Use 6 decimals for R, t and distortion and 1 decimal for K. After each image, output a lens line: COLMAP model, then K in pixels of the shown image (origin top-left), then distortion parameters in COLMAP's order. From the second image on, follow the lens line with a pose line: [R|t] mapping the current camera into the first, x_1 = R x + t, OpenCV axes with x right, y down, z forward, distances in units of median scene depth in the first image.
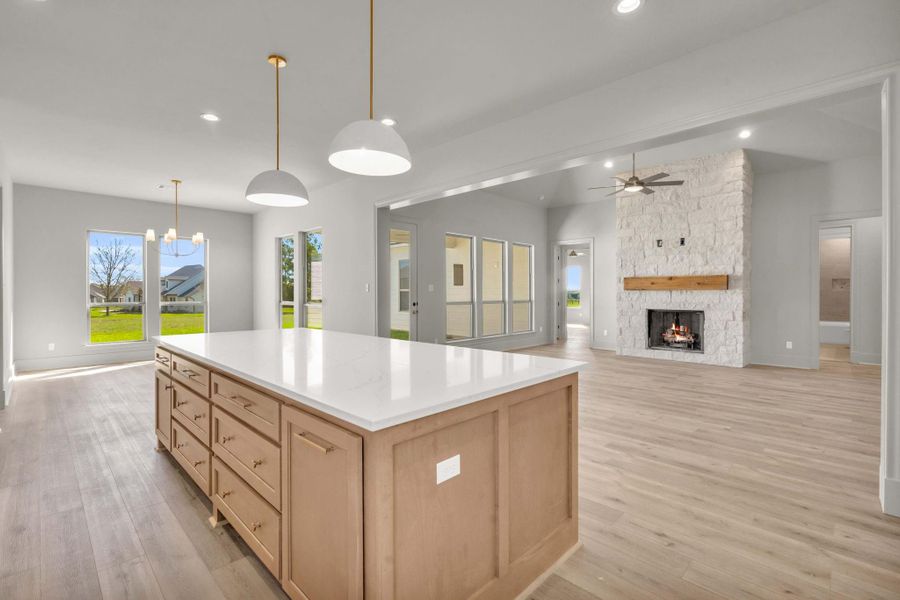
lens RADIAL K [[406.6, 0, 449.4], [0, 406.6, 296.9], [0, 0, 1]] dist [-0.003183, 0.000111]
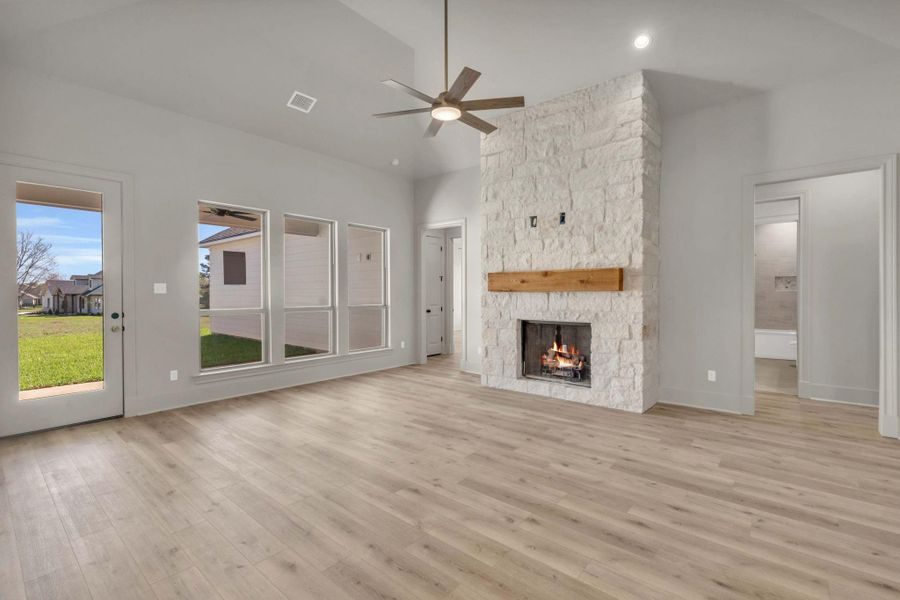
lens RADIAL K [[406.6, 0, 455.4], [0, 406.6, 296.7], [0, 0, 1]] dist [-0.003183, 0.000111]
pose [[0.996449, -0.001135, 0.084194, 0.353448], [0.001178, 0.999999, -0.000466, -0.008505], [-0.084193, 0.000564, 0.996449, 0.365179]]
